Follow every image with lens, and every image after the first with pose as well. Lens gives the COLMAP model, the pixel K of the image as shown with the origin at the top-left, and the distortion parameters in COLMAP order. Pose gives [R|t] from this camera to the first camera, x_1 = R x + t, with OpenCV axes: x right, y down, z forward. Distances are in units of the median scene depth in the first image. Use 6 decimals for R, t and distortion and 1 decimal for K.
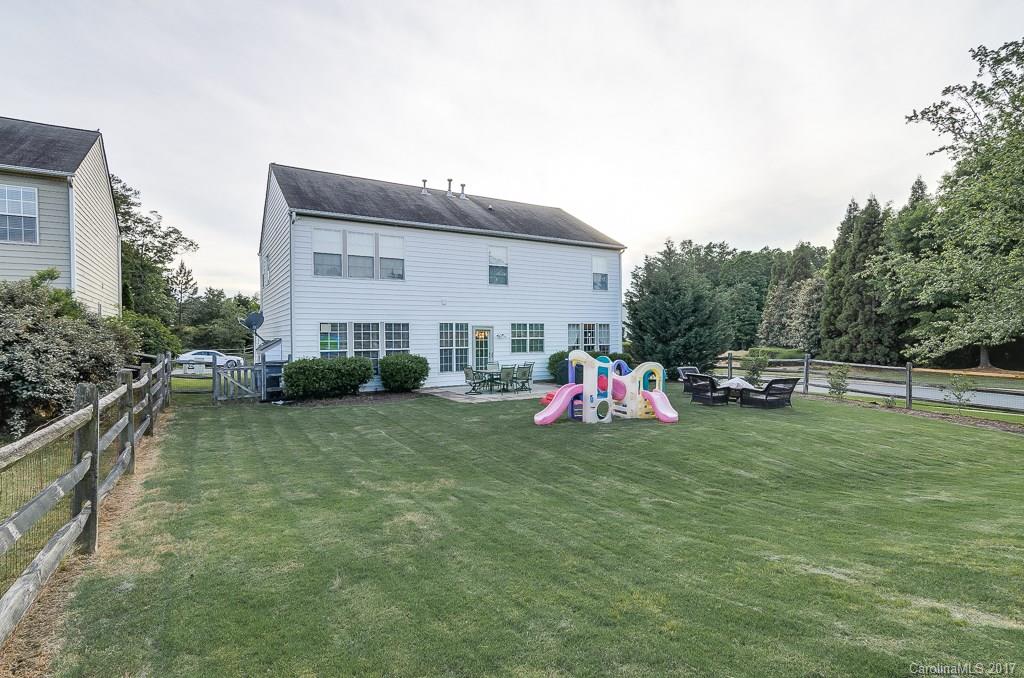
lens RADIAL K [[504.5, 0, 515.3], [0, 504.5, 338.2], [0, 0, 1]] dist [-0.001680, -0.000168]
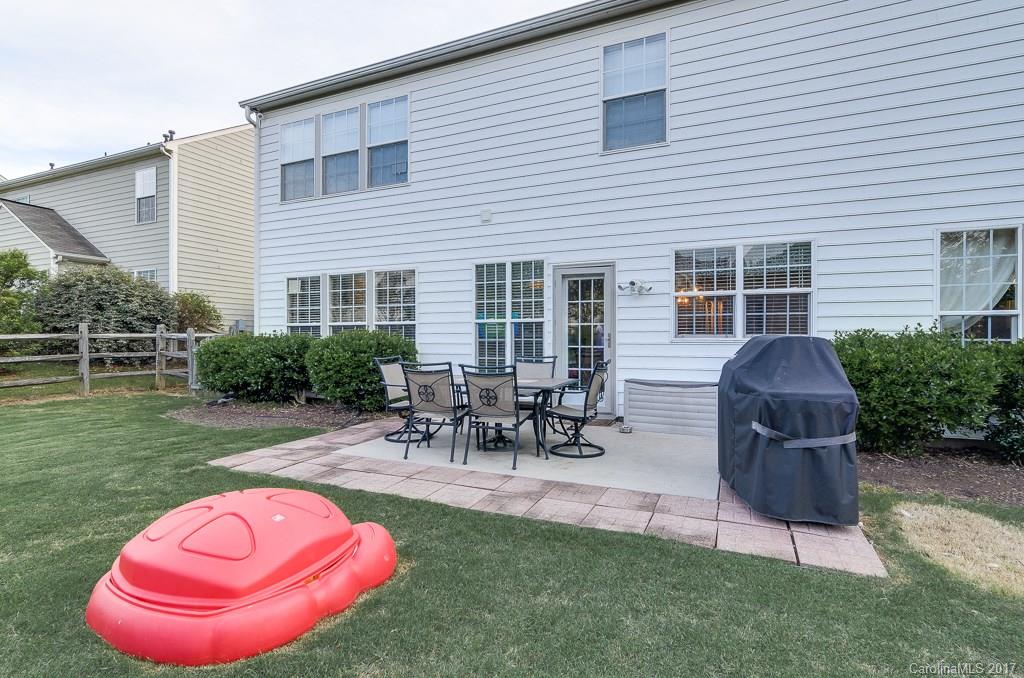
lens RADIAL K [[504.5, 0, 515.3], [0, 504.5, 338.2], [0, 0, 1]] dist [-0.001680, -0.000168]
pose [[0.555273, 0.009828, -0.831610, 0.236402], [-0.004400, 0.999951, 0.008879, 0.030352], [0.831656, -0.001271, 0.555289, 0.775048]]
